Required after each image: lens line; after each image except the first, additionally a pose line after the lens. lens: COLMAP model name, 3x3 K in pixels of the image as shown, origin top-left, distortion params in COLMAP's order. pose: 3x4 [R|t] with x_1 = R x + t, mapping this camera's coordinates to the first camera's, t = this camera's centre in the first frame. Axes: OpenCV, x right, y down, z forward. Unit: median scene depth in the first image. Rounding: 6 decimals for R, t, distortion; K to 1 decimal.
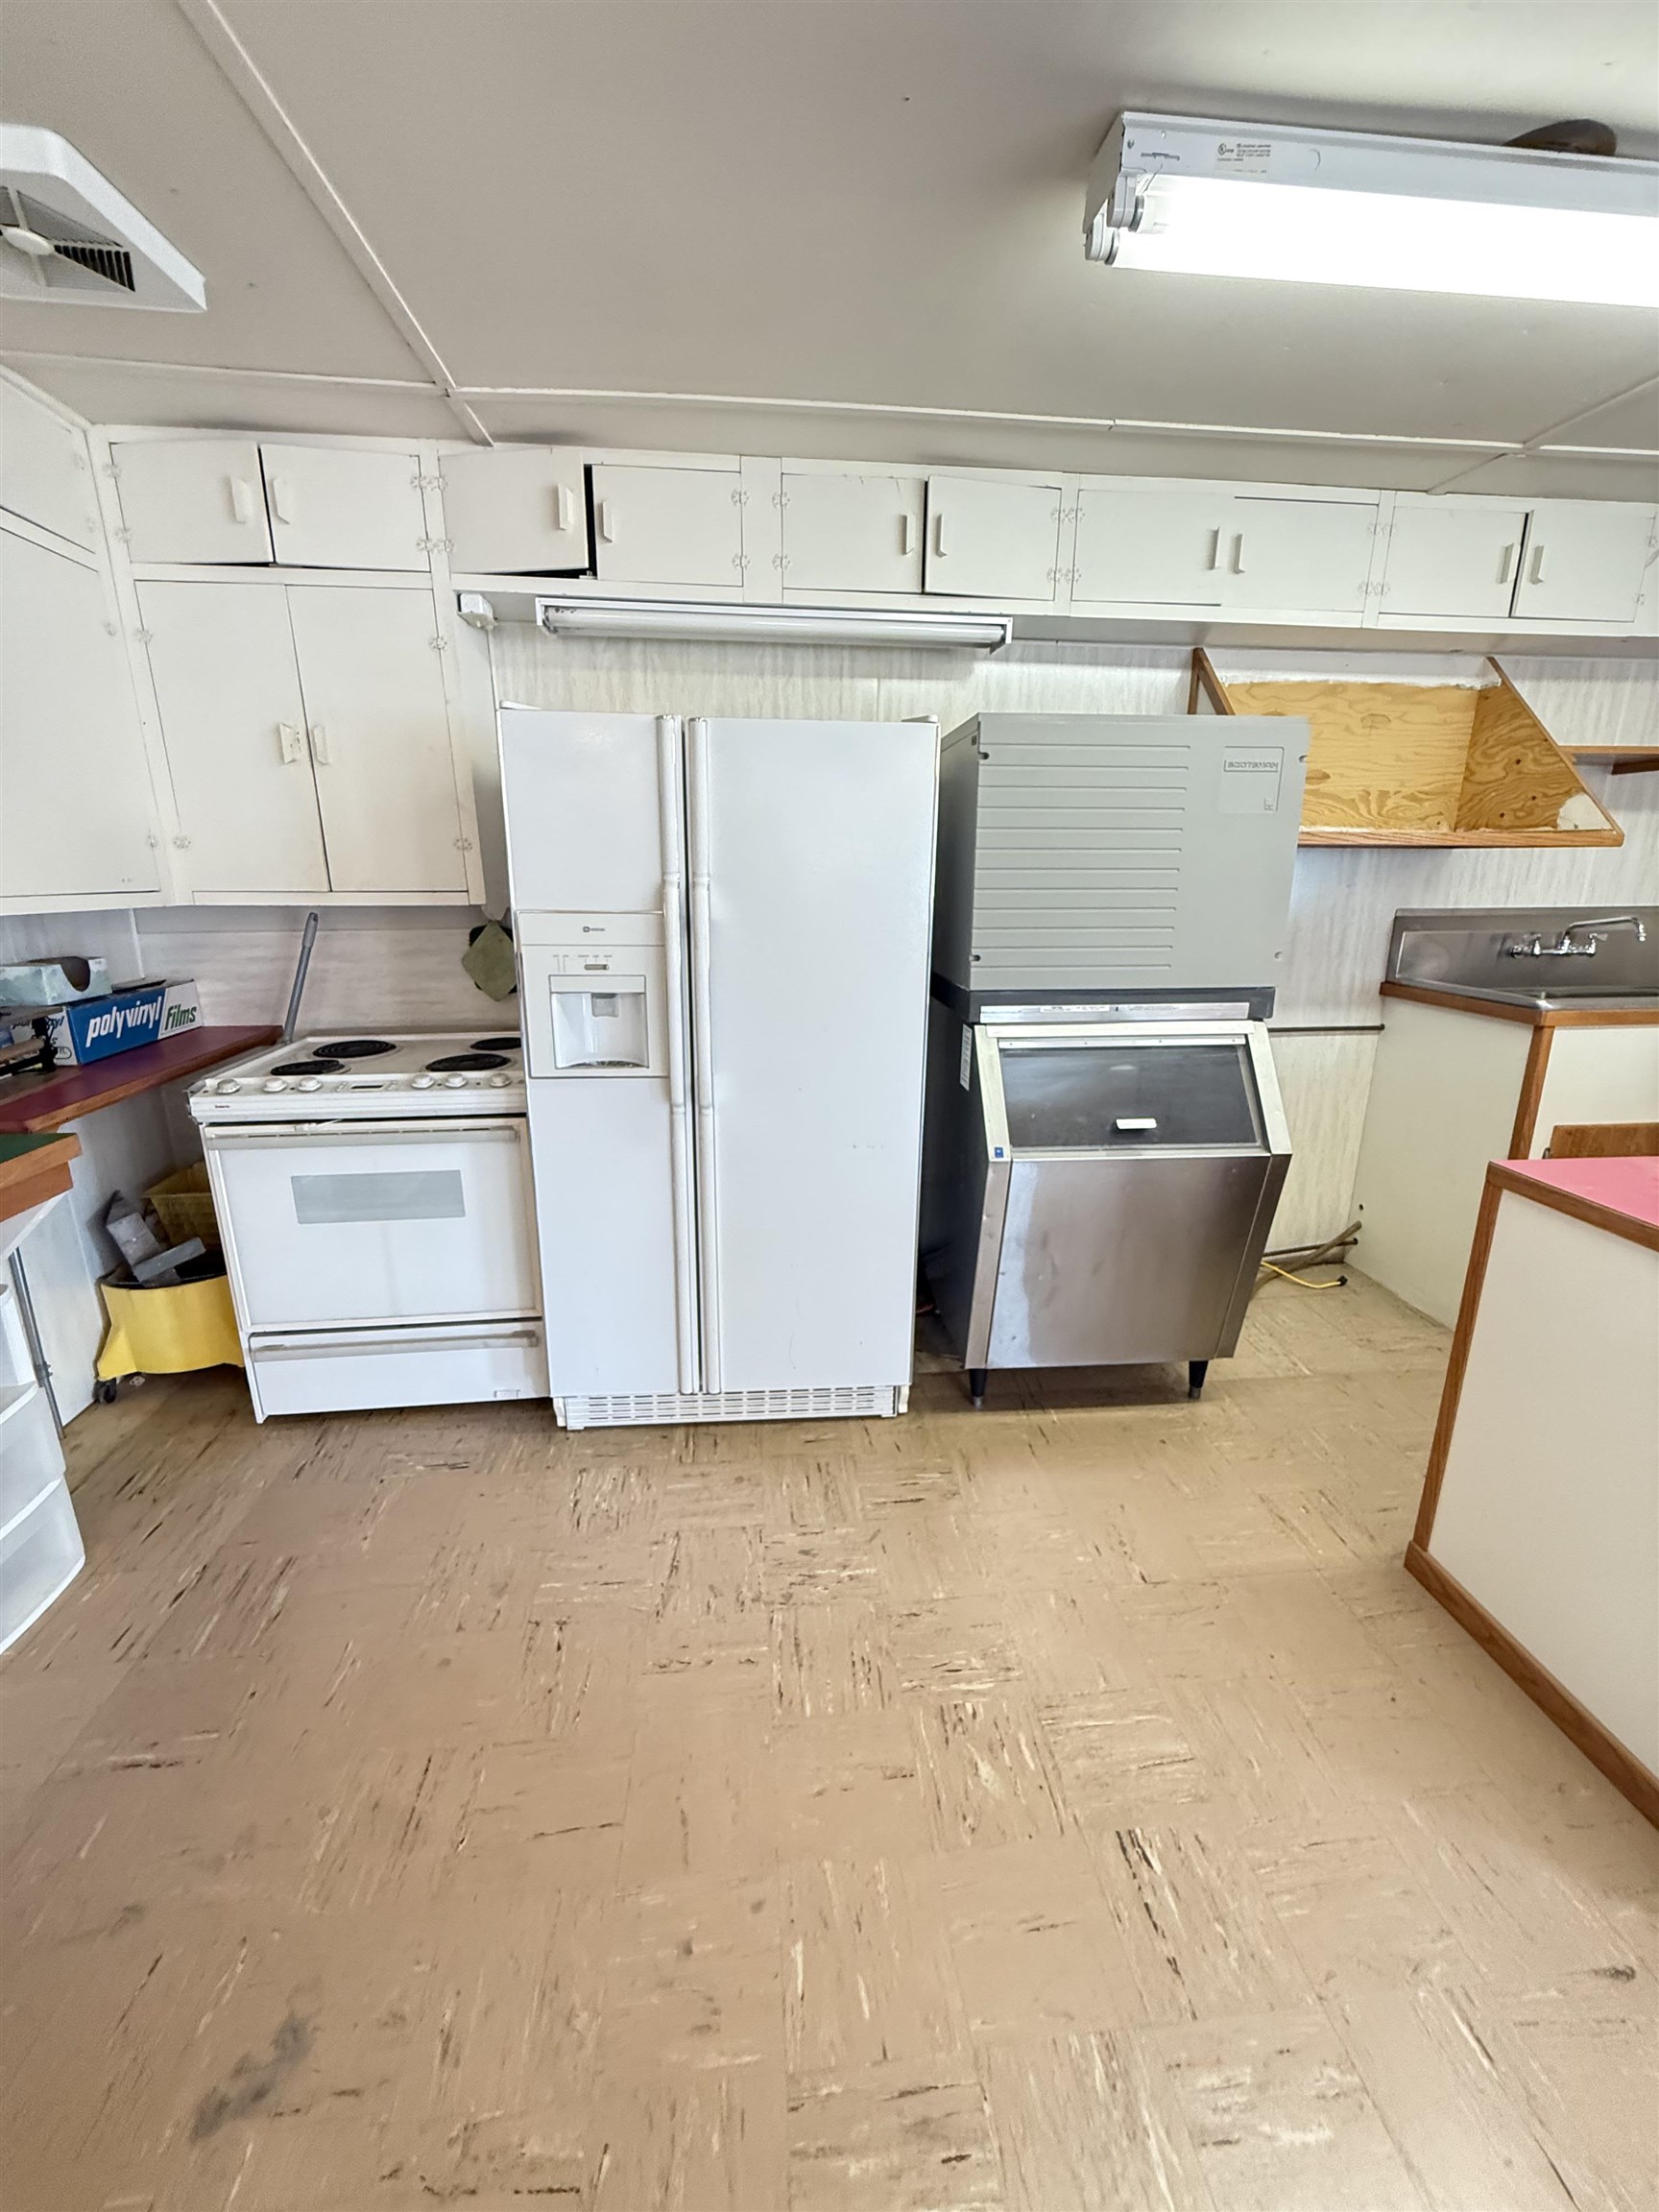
lens RADIAL K [[882.1, 0, 831.1], [0, 882.1, 1096.8], [0, 0, 1]] dist [0.001409, -0.000010]
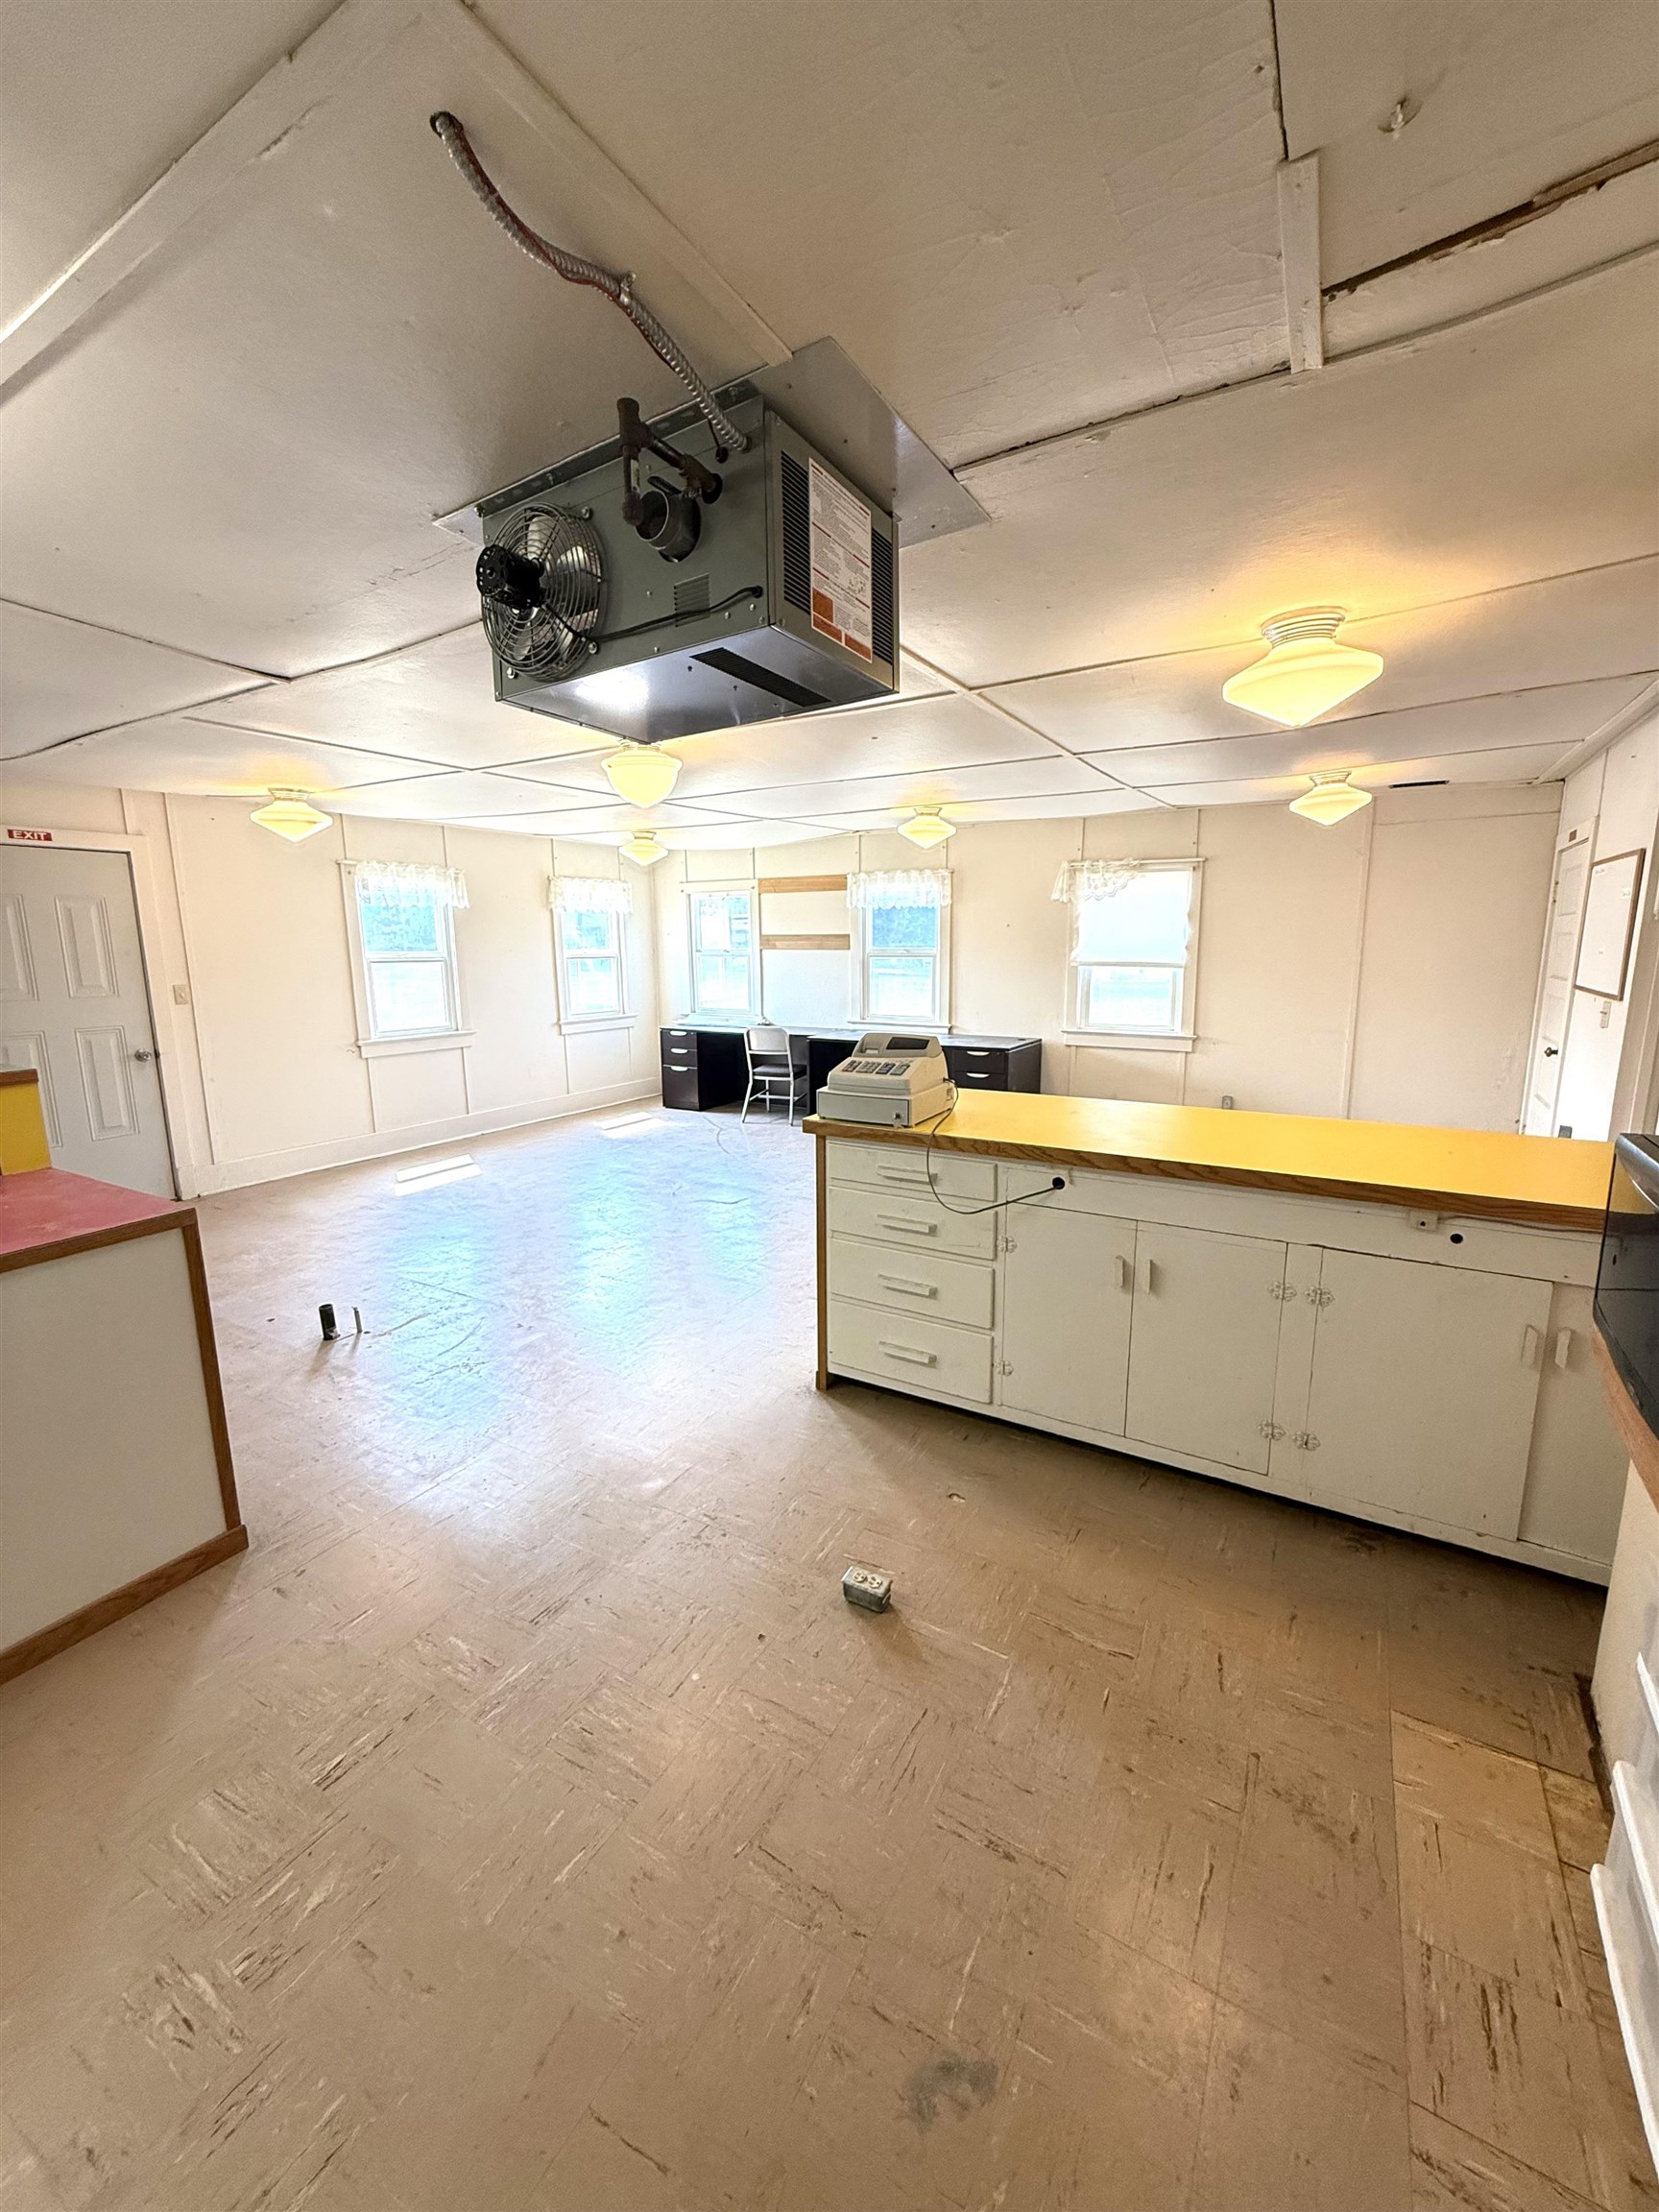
lens RADIAL K [[879.3, 0, 833.3], [0, 879.3, 1095.8], [0, 0, 1]] dist [-0.000363, 0.000331]
pose [[-0.806791, -0.095438, 0.583078, -0.455842], [0.159664, 0.914934, 0.370679, -0.194280], [-0.568855, 0.392156, -0.722923, 0.601235]]
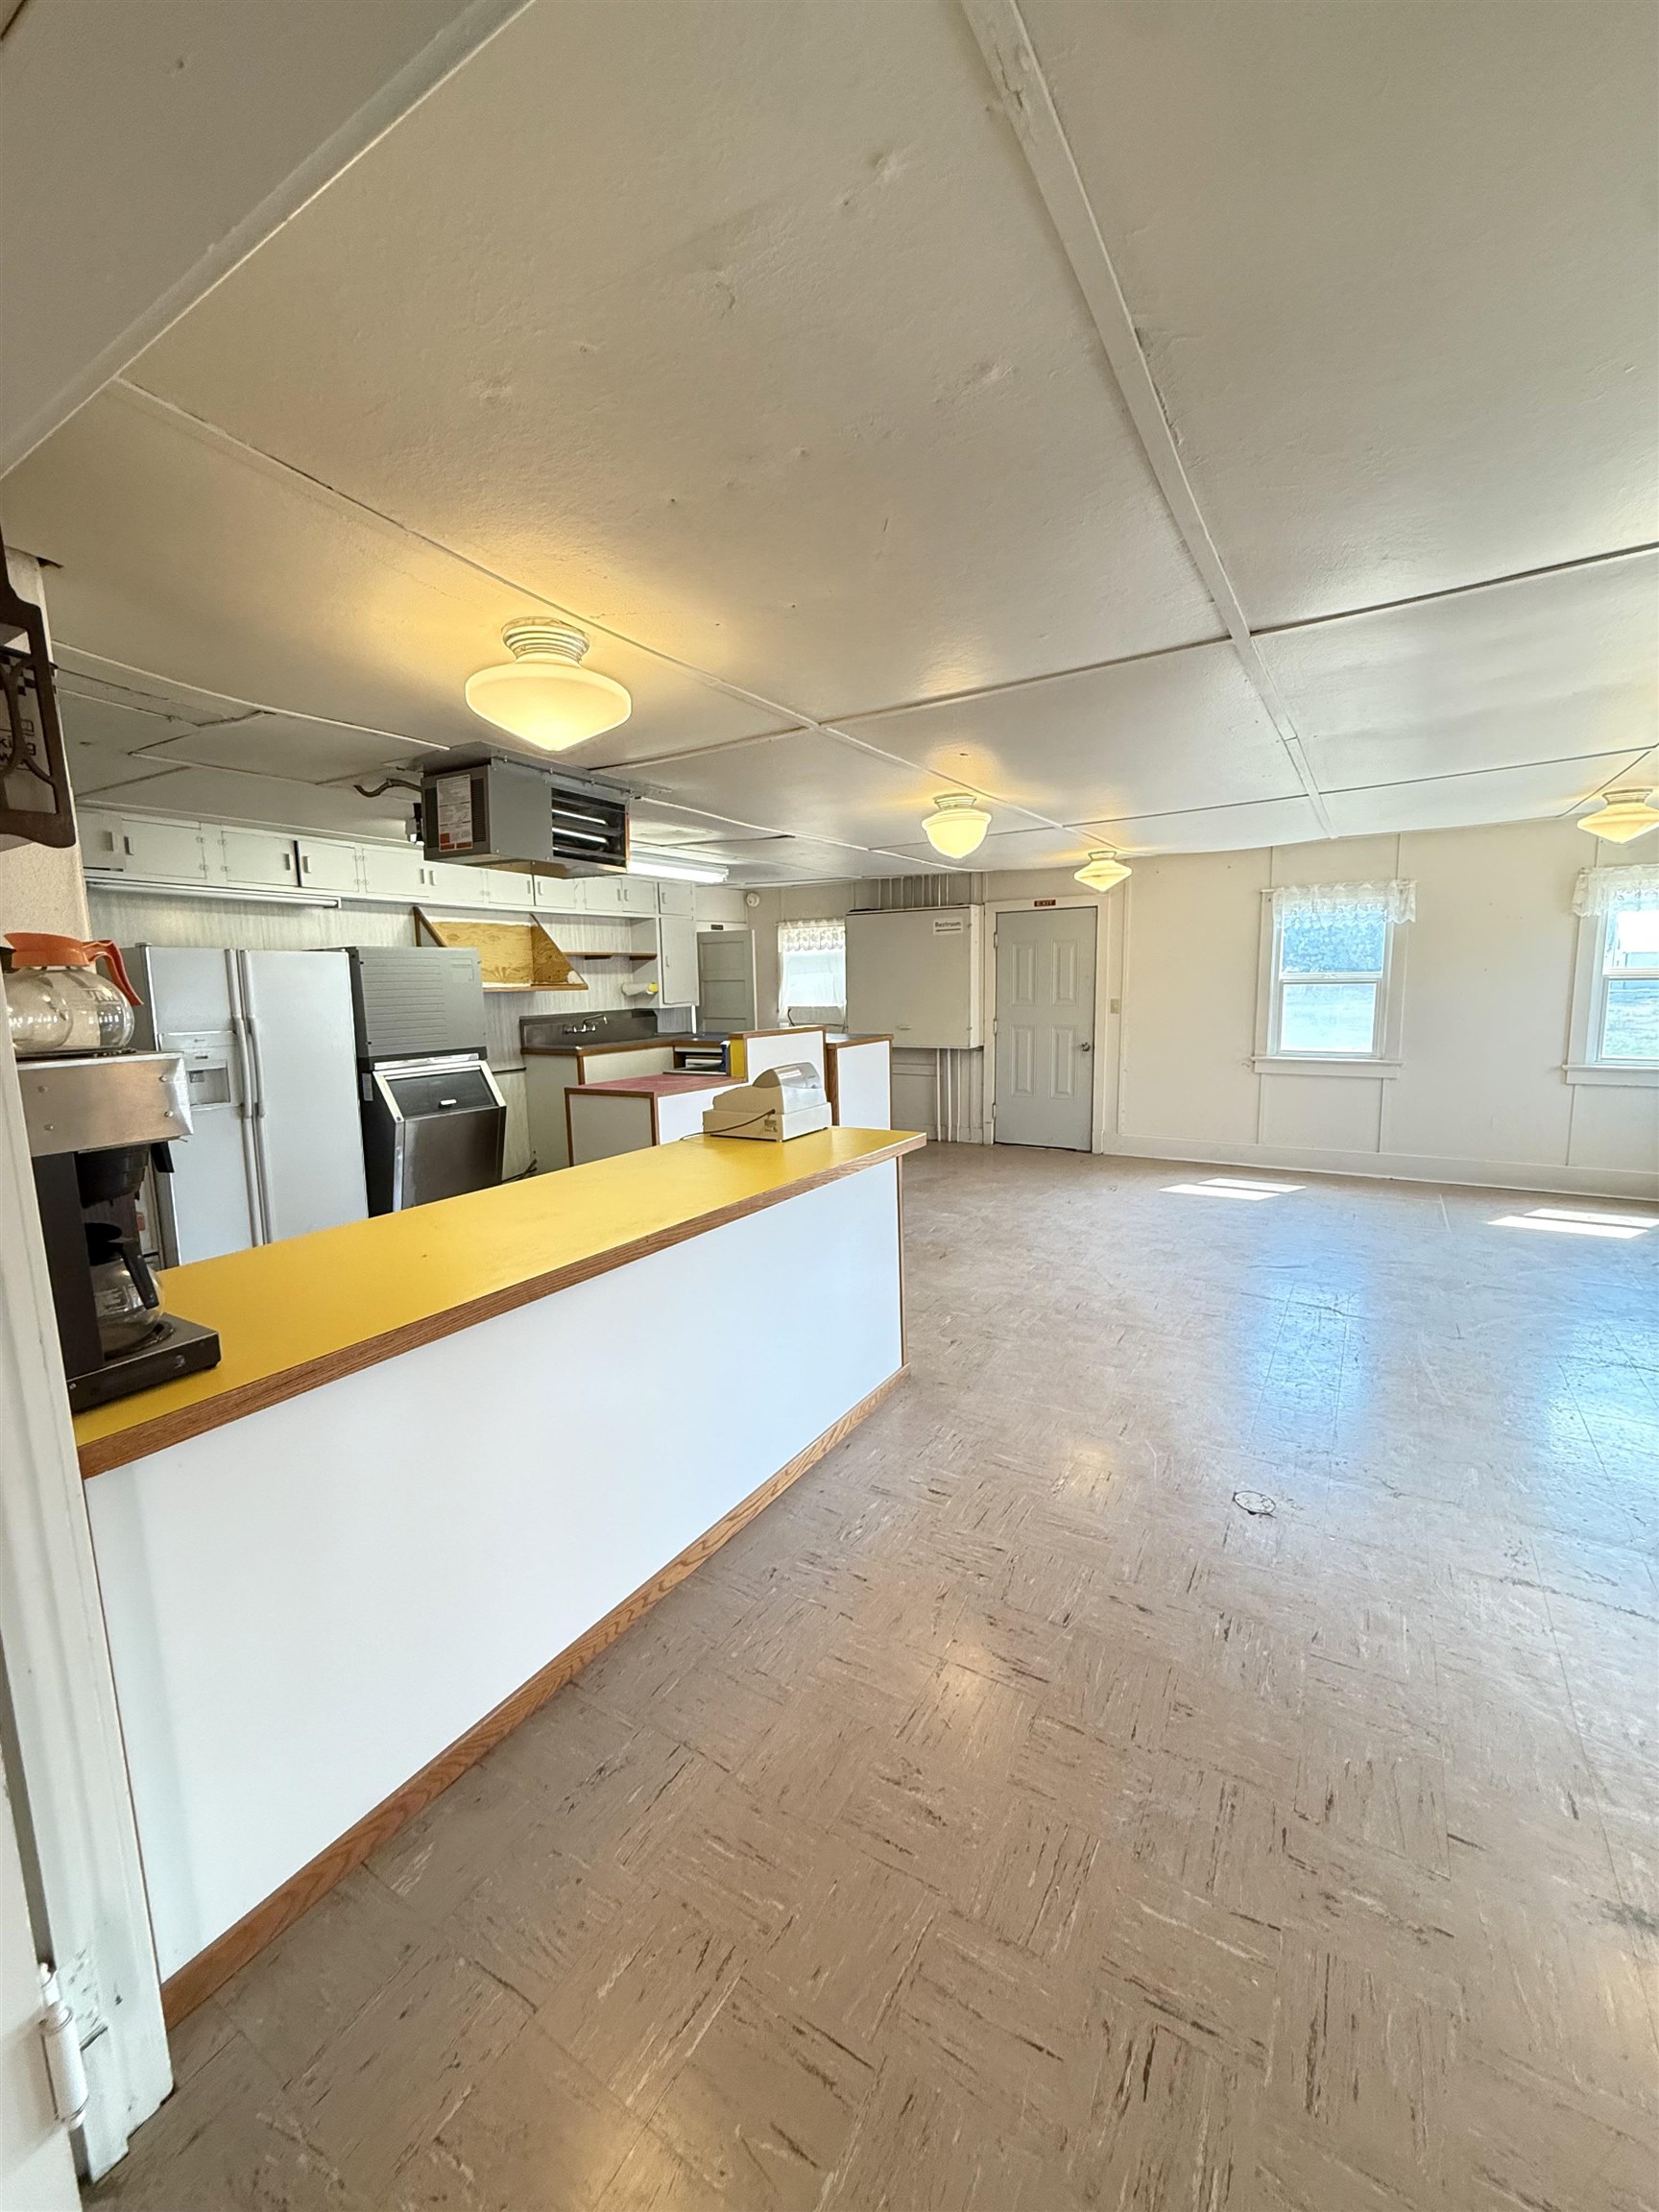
lens RADIAL K [[882.1, 0, 831.1], [0, 882.1, 1096.8], [0, 0, 1]] dist [0.001409, -0.000010]
pose [[0.613181, -0.119695, 0.780821, -0.810744], [0.225276, 0.973904, -0.027616, 0.282263], [-0.757139, 0.192834, 0.624144, -1.199764]]
